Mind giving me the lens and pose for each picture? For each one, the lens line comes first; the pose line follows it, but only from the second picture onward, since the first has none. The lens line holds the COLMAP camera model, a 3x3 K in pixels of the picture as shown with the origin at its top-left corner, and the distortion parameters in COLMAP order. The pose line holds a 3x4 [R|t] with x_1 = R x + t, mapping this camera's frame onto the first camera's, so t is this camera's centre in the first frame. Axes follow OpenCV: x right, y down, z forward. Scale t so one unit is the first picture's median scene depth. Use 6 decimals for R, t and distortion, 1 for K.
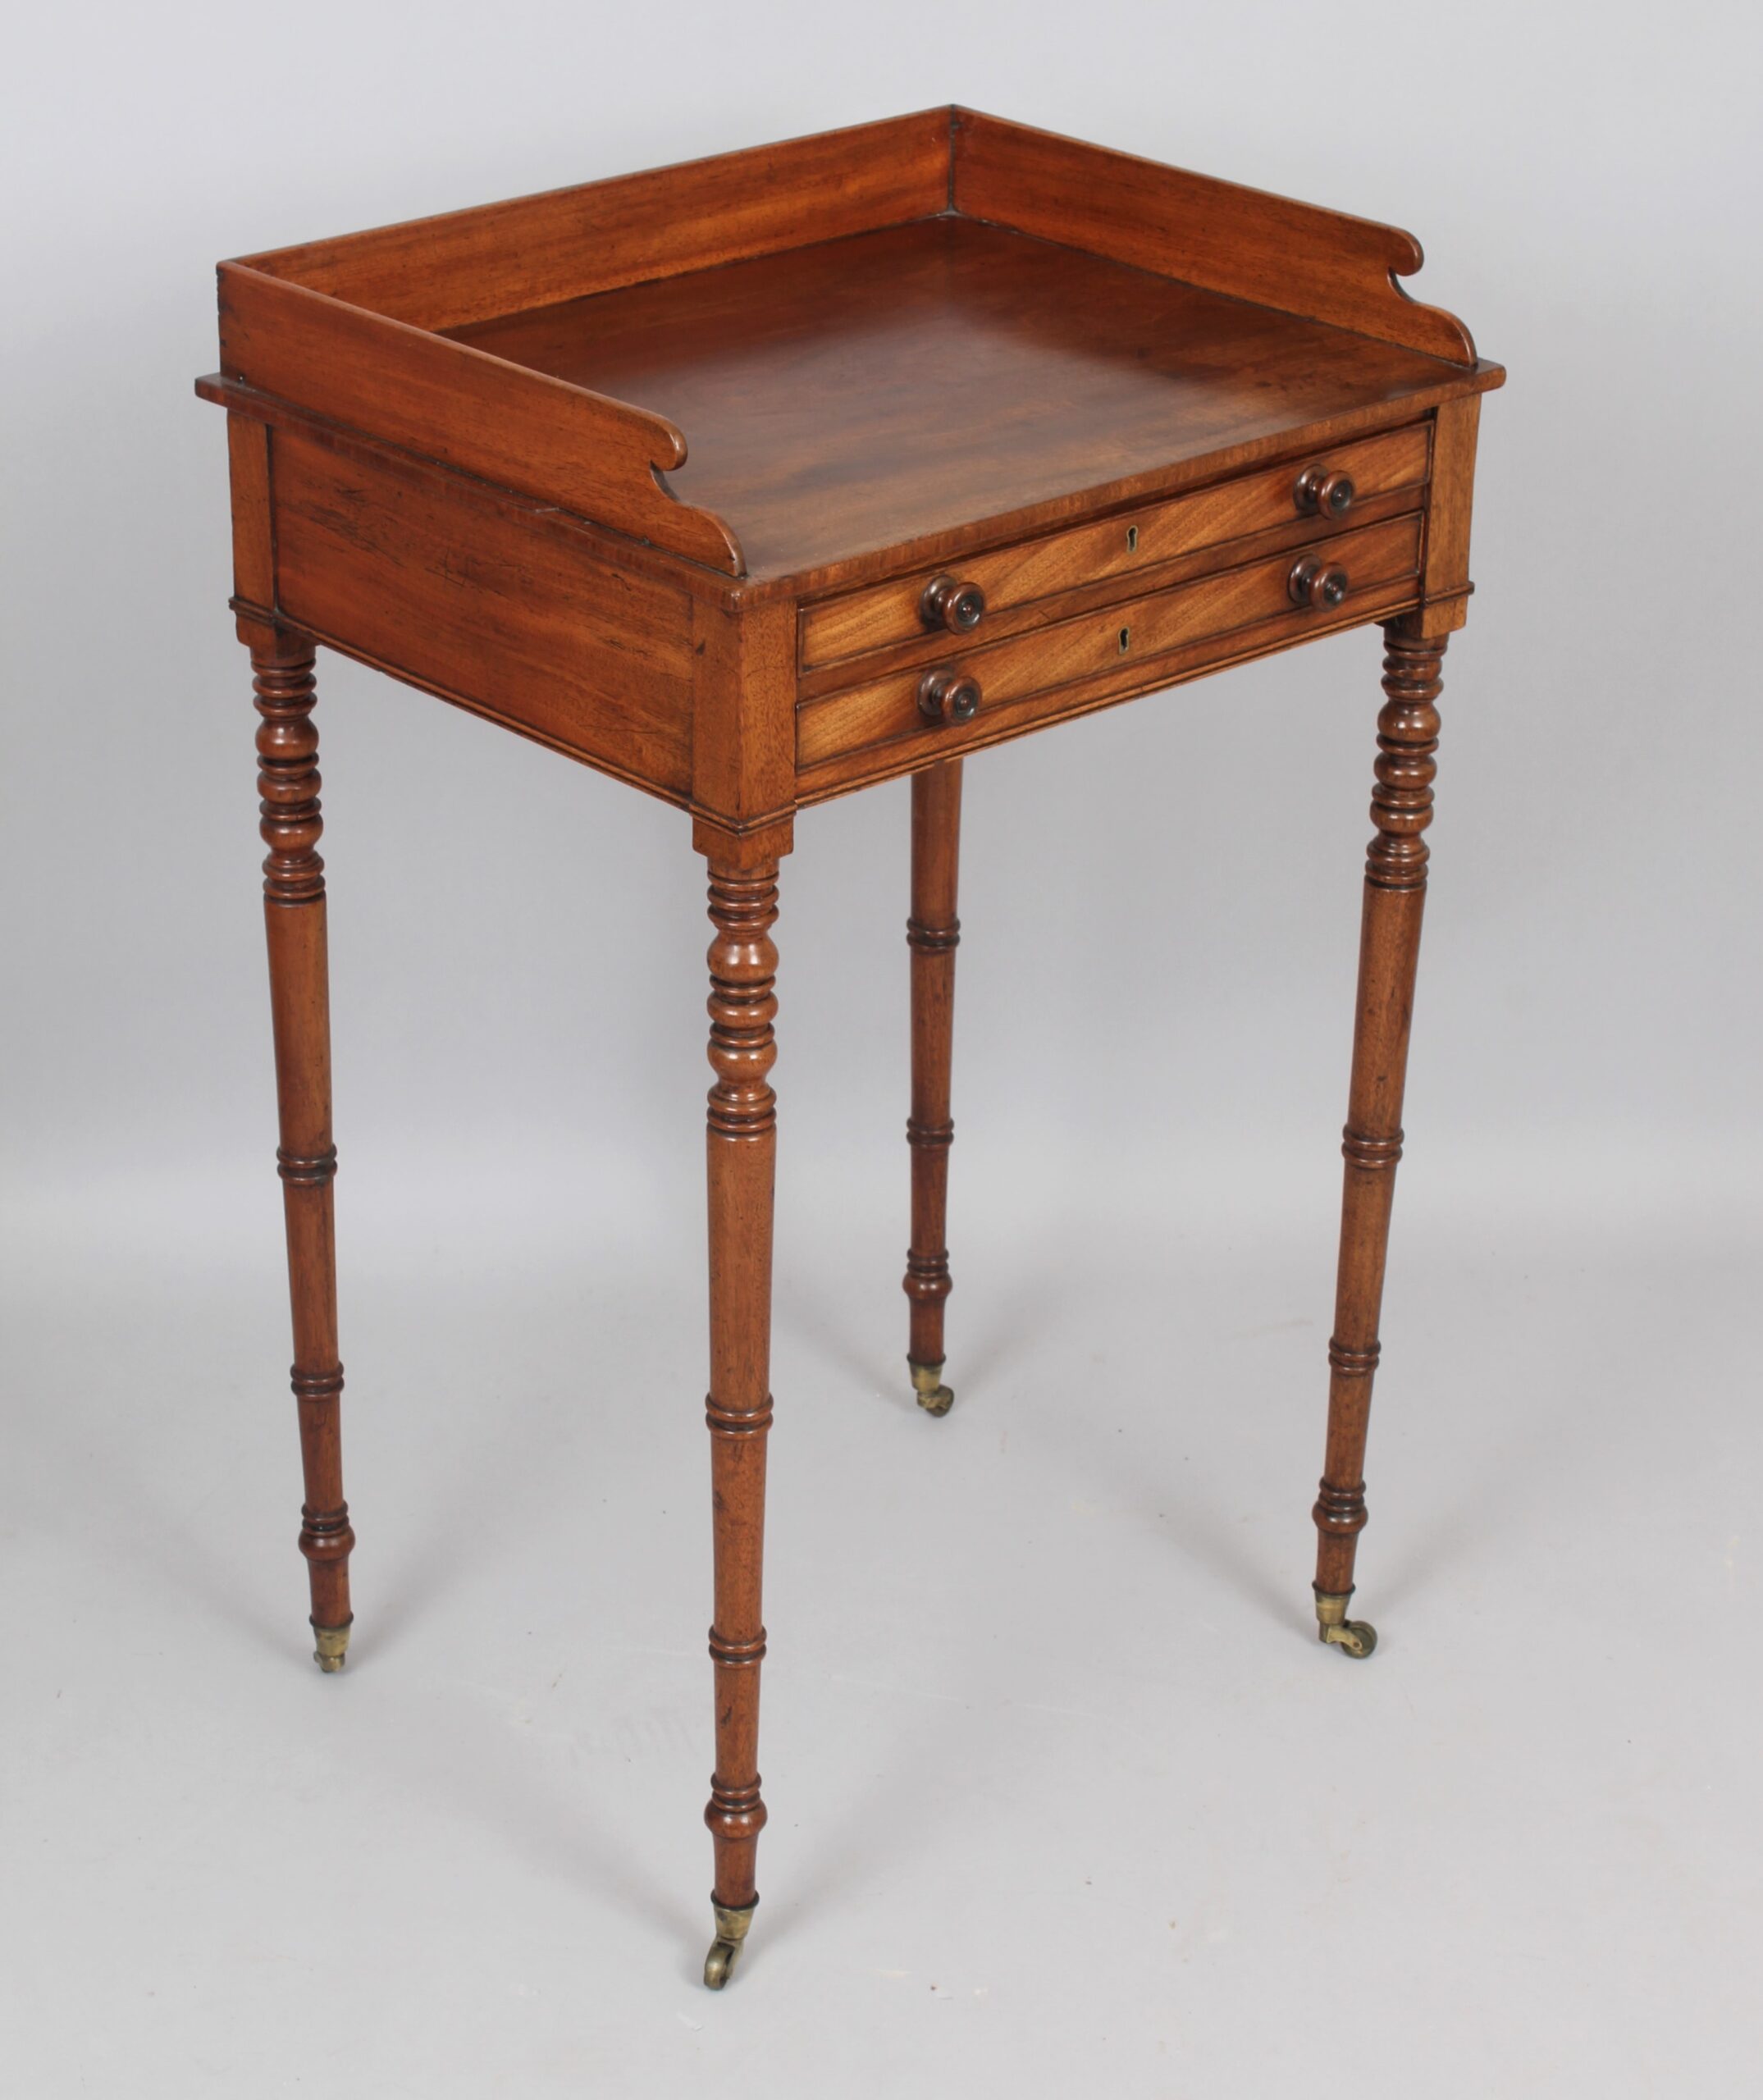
lens RADIAL K [[4451.0, 0, 863.8], [0, 4451.0, 1039.9], [0, 0, 1]] dist [-0.005773, 0.000000]
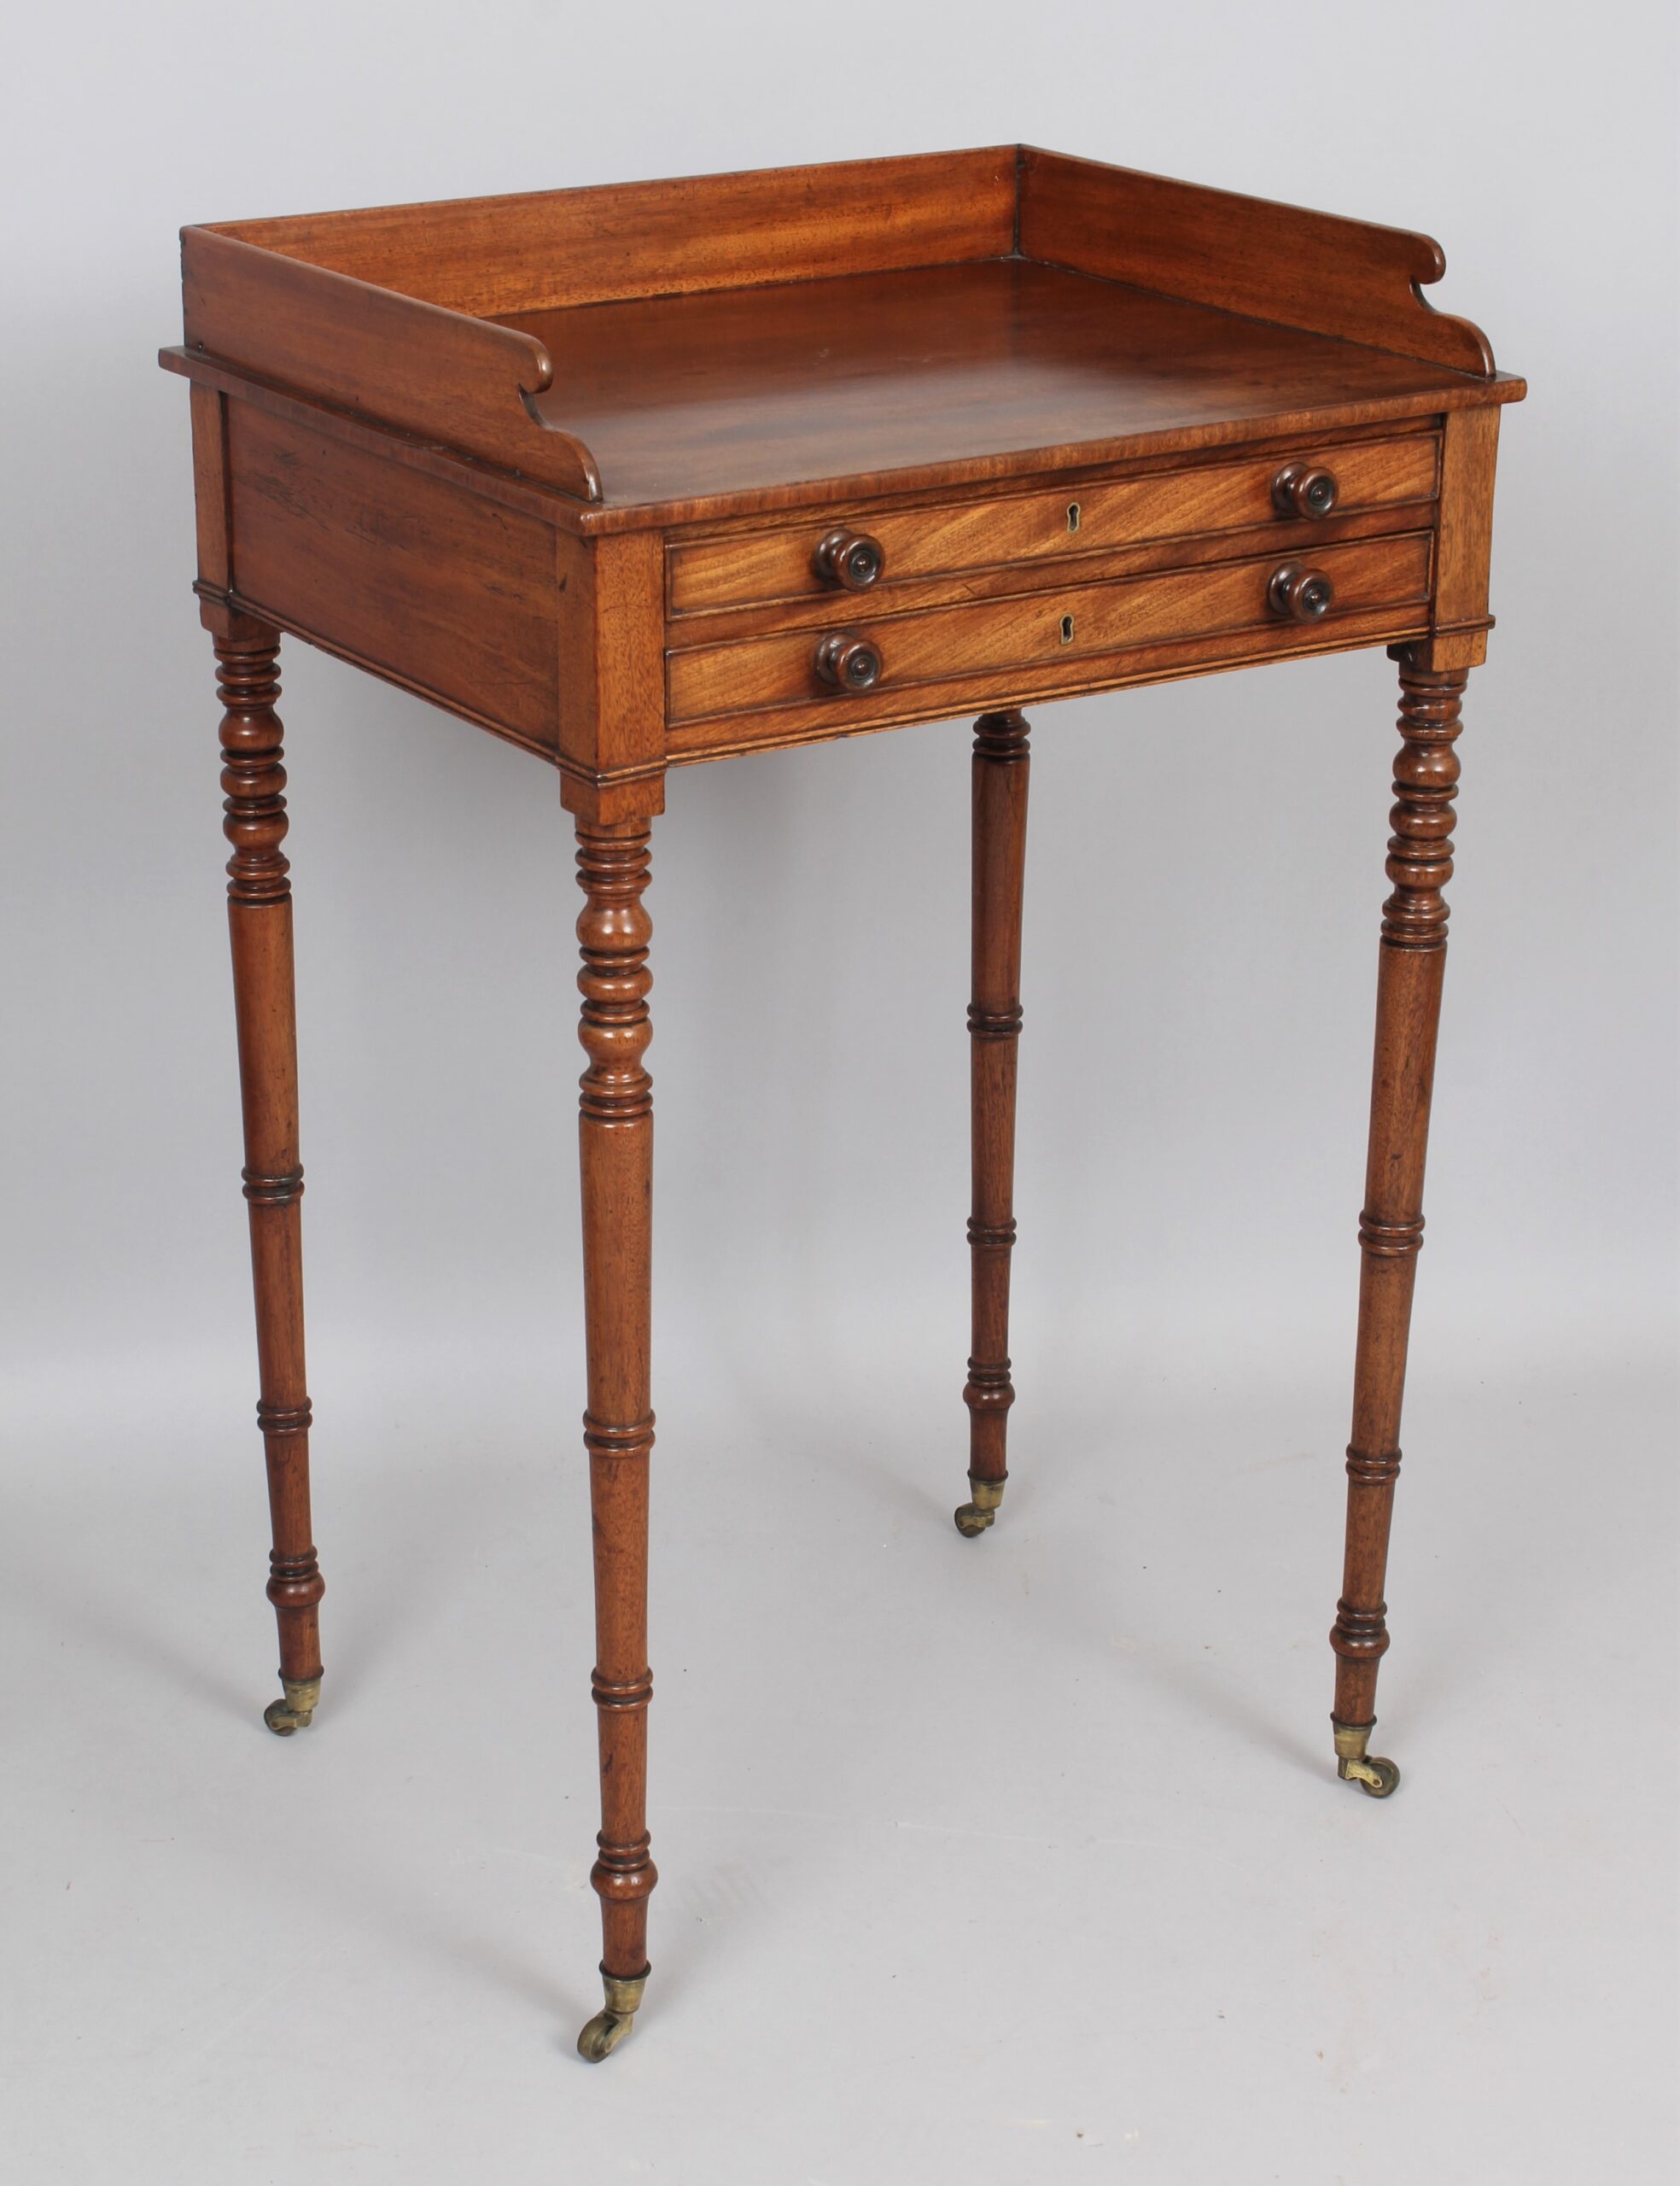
lens RADIAL K [[4168.0, 0, 841.8], [0, 4168.0, 1109.0], [0, 0, 1]] dist [-0.000068, 0.000000]
pose [[0.987739, 0.049173, -0.148170, 0.138656], [-0.059987, 0.995783, -0.069417, 0.070861], [0.144132, 0.077454, 0.986523, 0.125086]]
